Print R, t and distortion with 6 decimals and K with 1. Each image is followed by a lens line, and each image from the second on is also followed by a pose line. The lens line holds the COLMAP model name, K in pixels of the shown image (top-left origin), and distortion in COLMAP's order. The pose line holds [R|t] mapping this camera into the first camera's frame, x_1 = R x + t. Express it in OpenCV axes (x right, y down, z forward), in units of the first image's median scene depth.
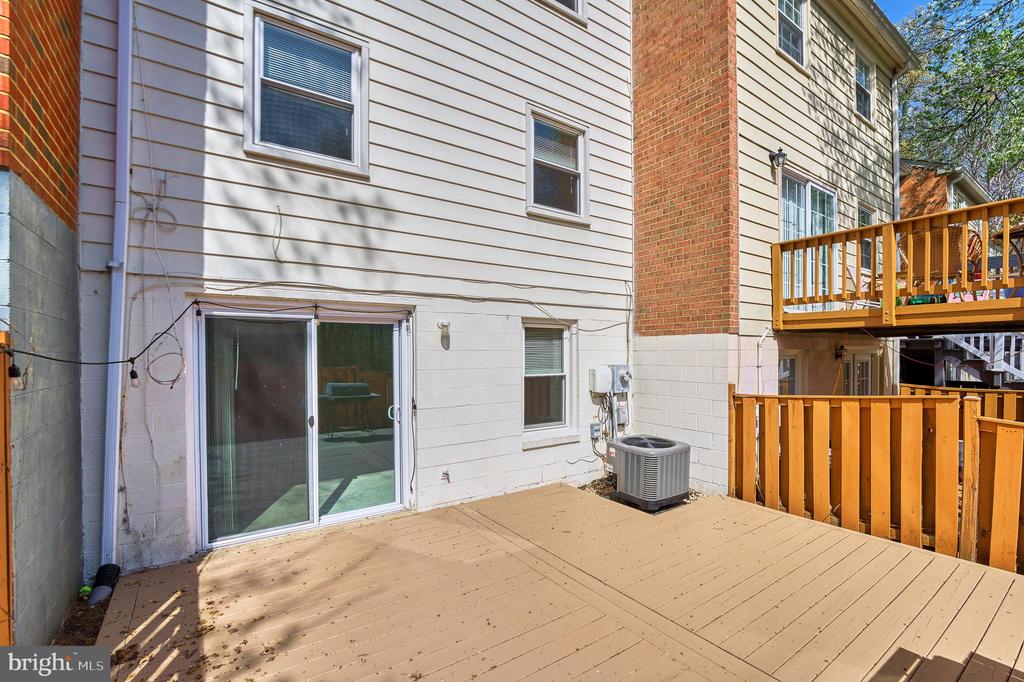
lens RADIAL K [[448.6, 0, 507.5], [0, 448.6, 348.9], [0, 0, 1]] dist [-0.000107, -0.000064]
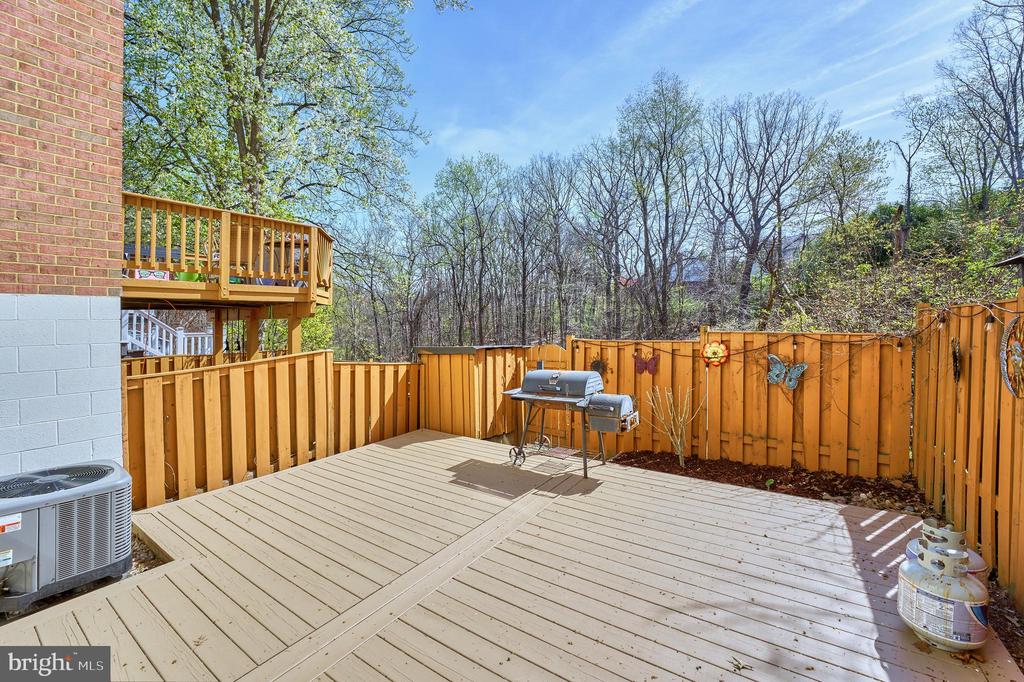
lens RADIAL K [[425.4, 0, 505.9], [0, 425.4, 324.0], [0, 0, 1]] dist [-0.026910, -0.000051]
pose [[-0.350640, 0.006185, 0.936490, -0.469921], [0.009034, 0.999954, -0.003222, 0.022644], [-0.936467, 0.007331, -0.350680, 0.799054]]
